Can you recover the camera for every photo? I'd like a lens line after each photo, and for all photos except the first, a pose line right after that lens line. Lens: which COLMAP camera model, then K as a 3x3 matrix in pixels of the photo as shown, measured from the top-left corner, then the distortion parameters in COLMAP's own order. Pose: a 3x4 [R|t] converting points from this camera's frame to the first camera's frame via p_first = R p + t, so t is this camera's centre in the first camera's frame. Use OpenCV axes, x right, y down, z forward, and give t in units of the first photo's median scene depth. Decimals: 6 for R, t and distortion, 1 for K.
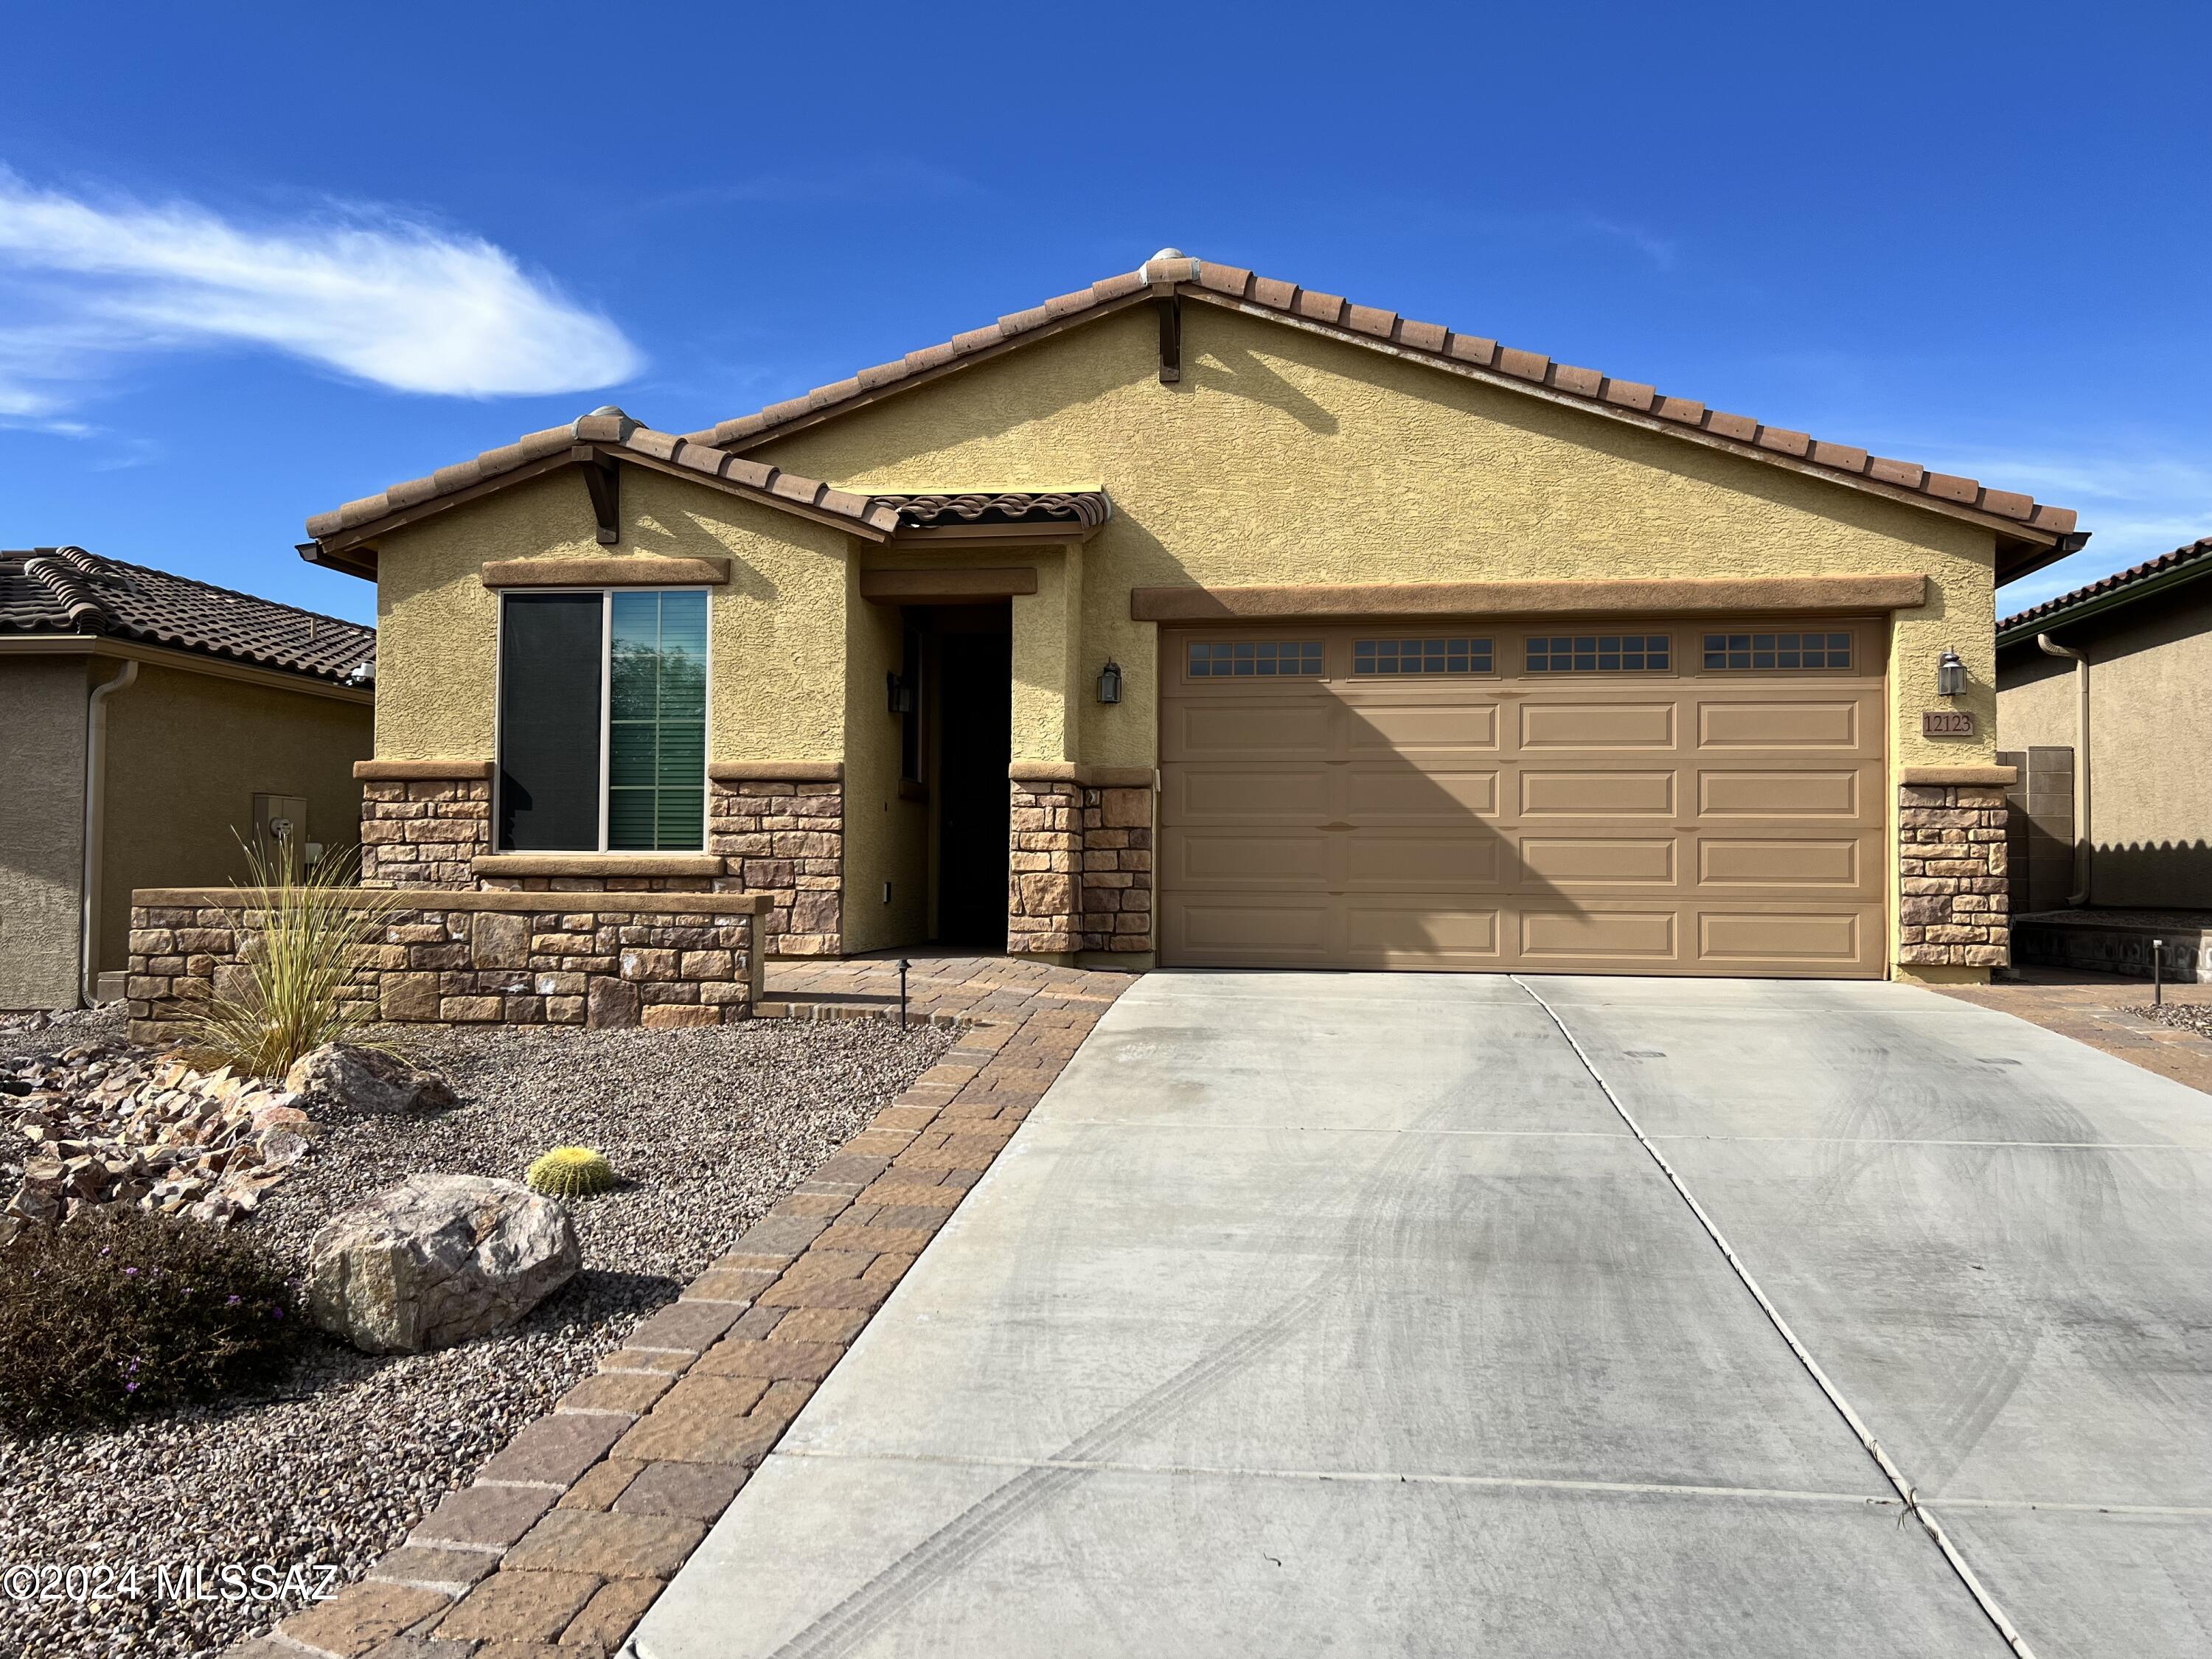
lens RADIAL K [[1614.0, 0, 1109.8], [0, 1614.0, 832.1], [0, 0, 1]] dist [0.025234, -0.009597]
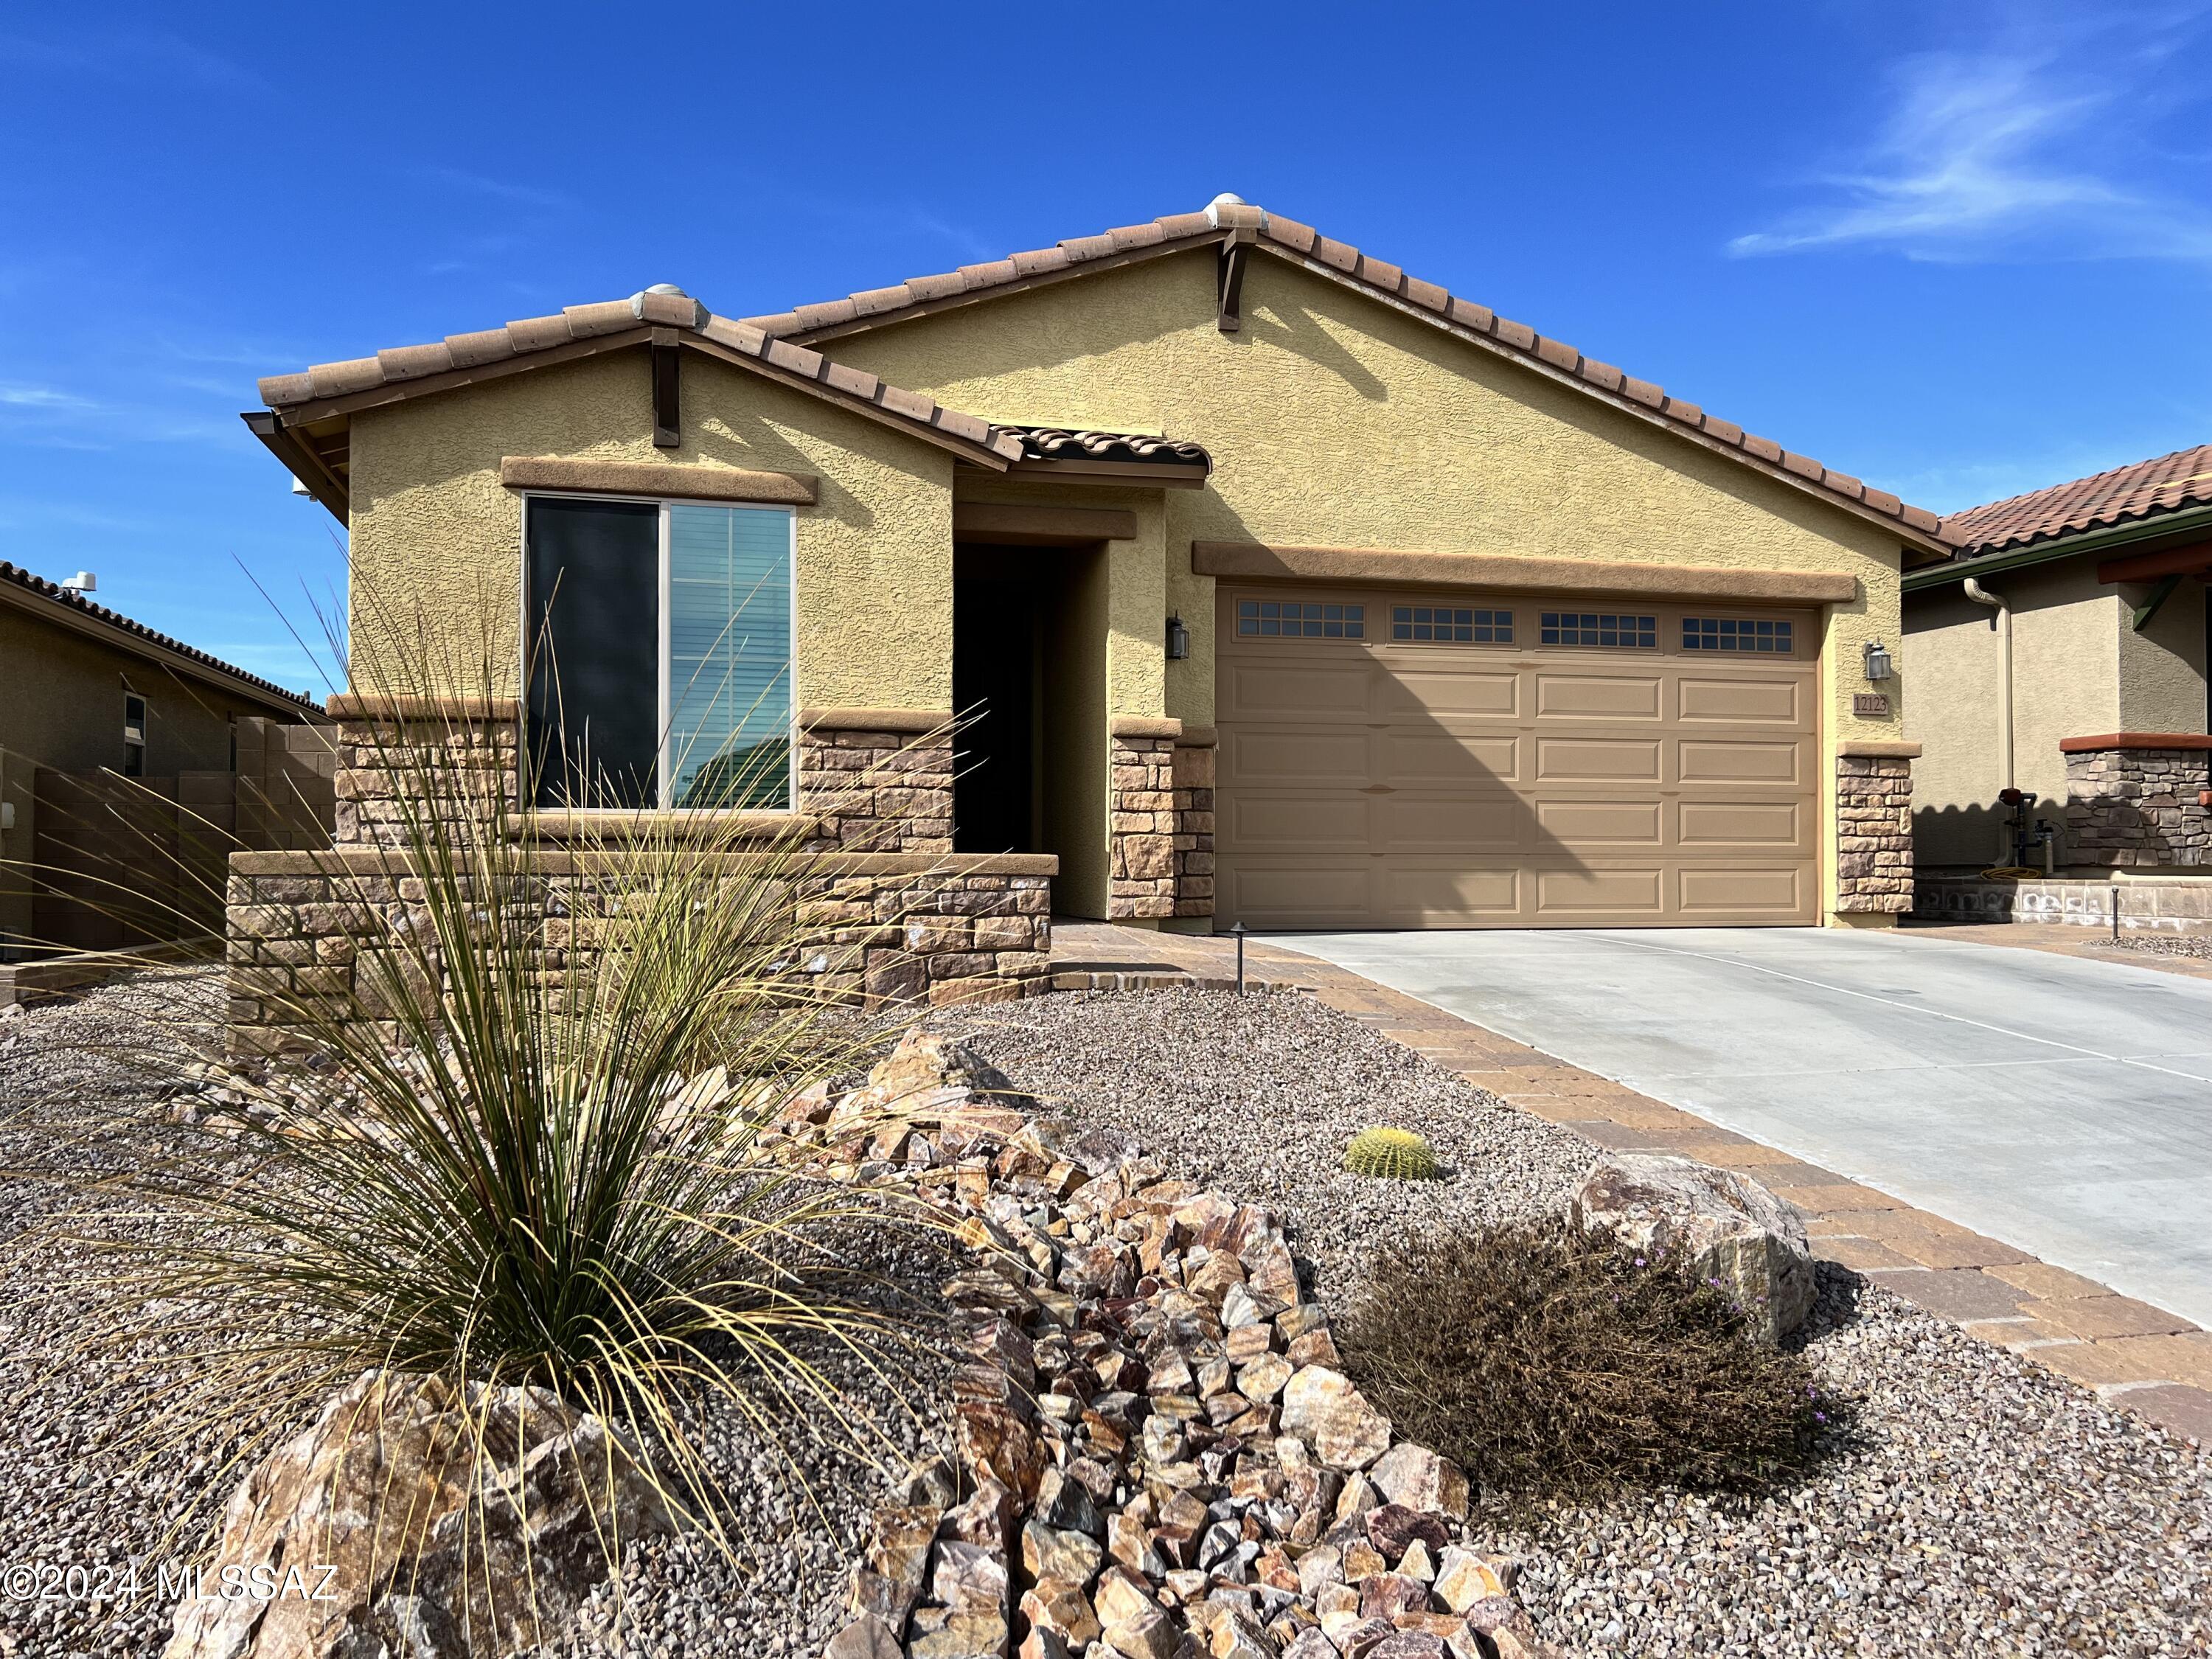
lens RADIAL K [[1614.0, 0, 1106.6], [0, 1614.0, 827.2], [0, 0, 1]] dist [0.025234, -0.009597]
pose [[0.927762, 0.000240, 0.373171, -0.413078], [-0.004036, 0.999948, 0.009392, 0.012154], [-0.373150, -0.010220, 0.927715, 0.125126]]
